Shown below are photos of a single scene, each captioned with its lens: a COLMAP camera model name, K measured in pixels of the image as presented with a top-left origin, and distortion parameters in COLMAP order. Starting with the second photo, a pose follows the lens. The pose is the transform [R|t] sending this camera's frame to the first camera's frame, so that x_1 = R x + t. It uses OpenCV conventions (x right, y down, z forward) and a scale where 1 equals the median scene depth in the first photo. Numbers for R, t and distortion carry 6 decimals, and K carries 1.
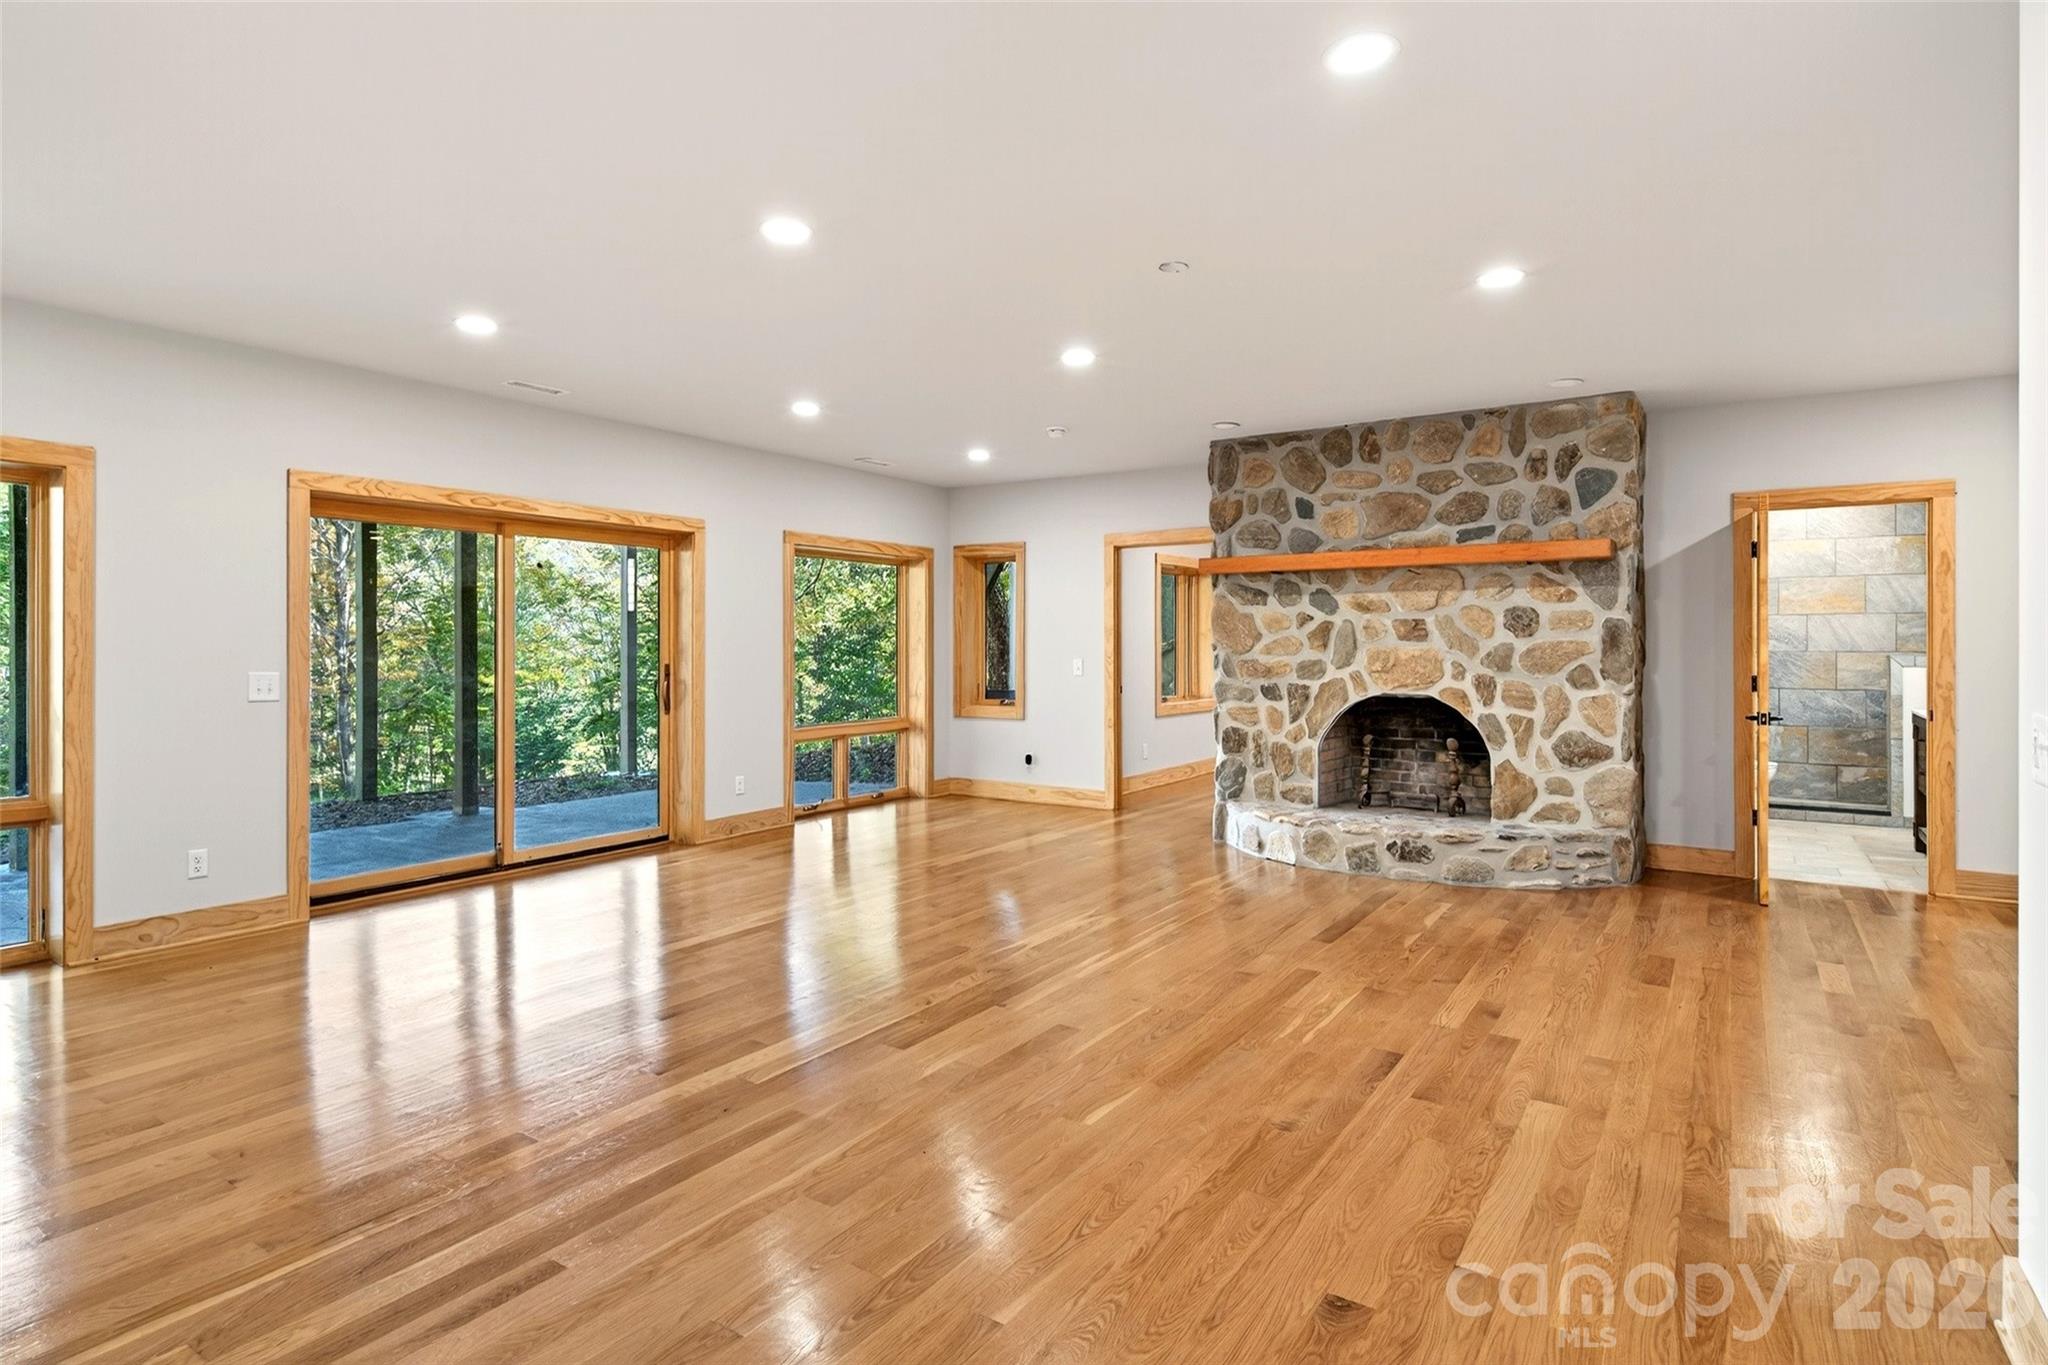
lens RADIAL K [[1120.4, 0, 1012.3], [0, 1120.4, 646.3], [0, 0, 1]] dist [0.016673, -0.009437]
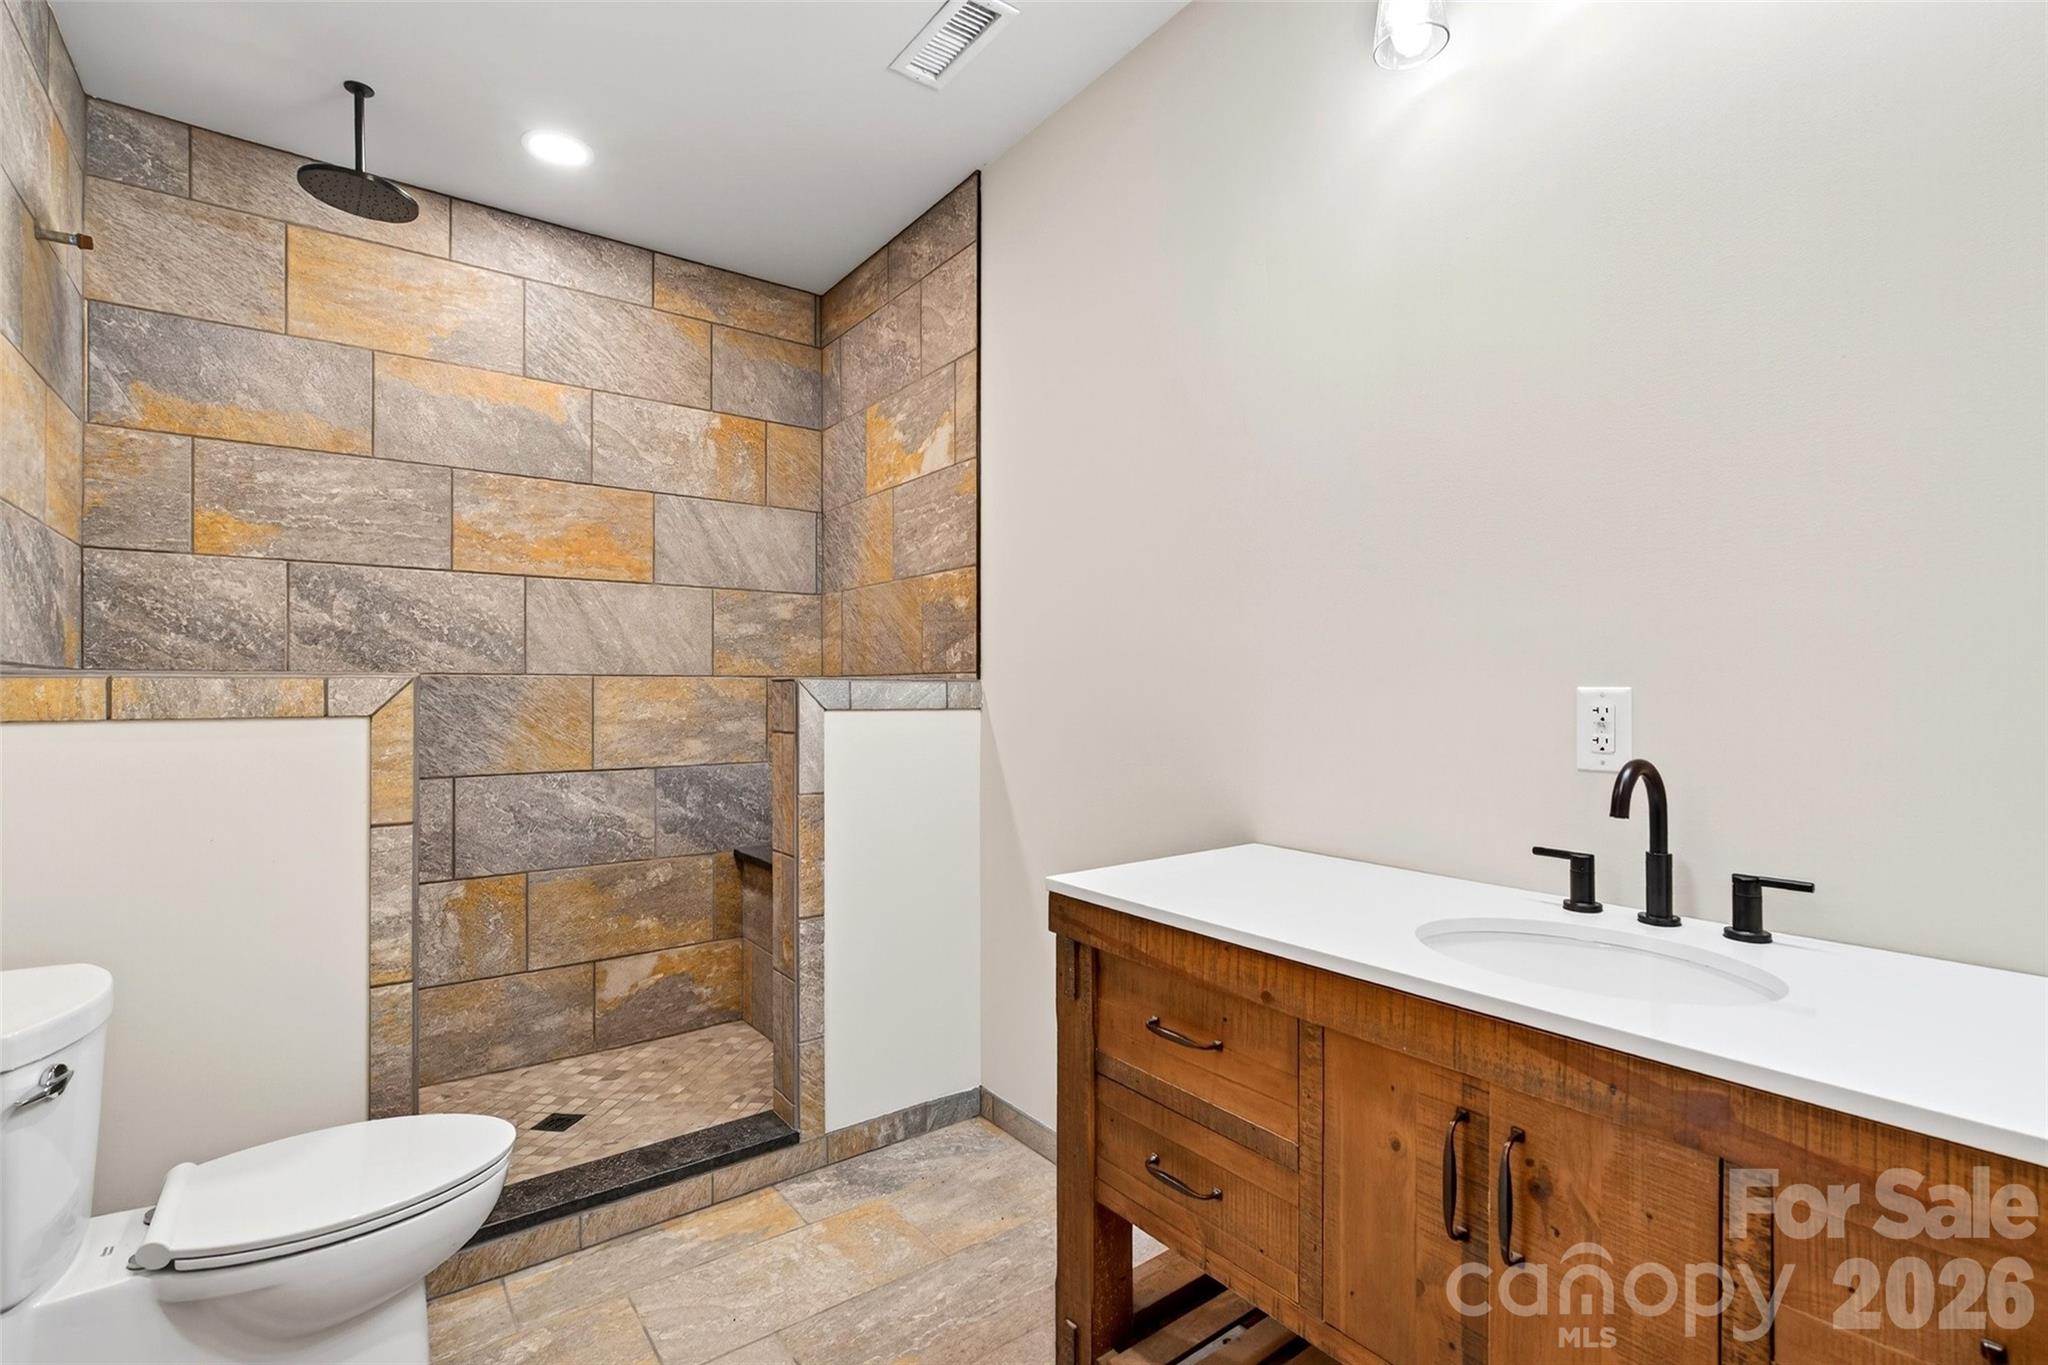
lens RADIAL K [[932.3, 0, 1034.7], [0, 932.3, 694.4], [0, 0, 1]] dist [0.002017, -0.000027]
pose [[0.349987, 0.001053, 0.936754, 0.471018], [0.000244, 0.999999, -0.001215, 0.011887], [-0.936755, 0.000654, 0.349986, 0.729205]]
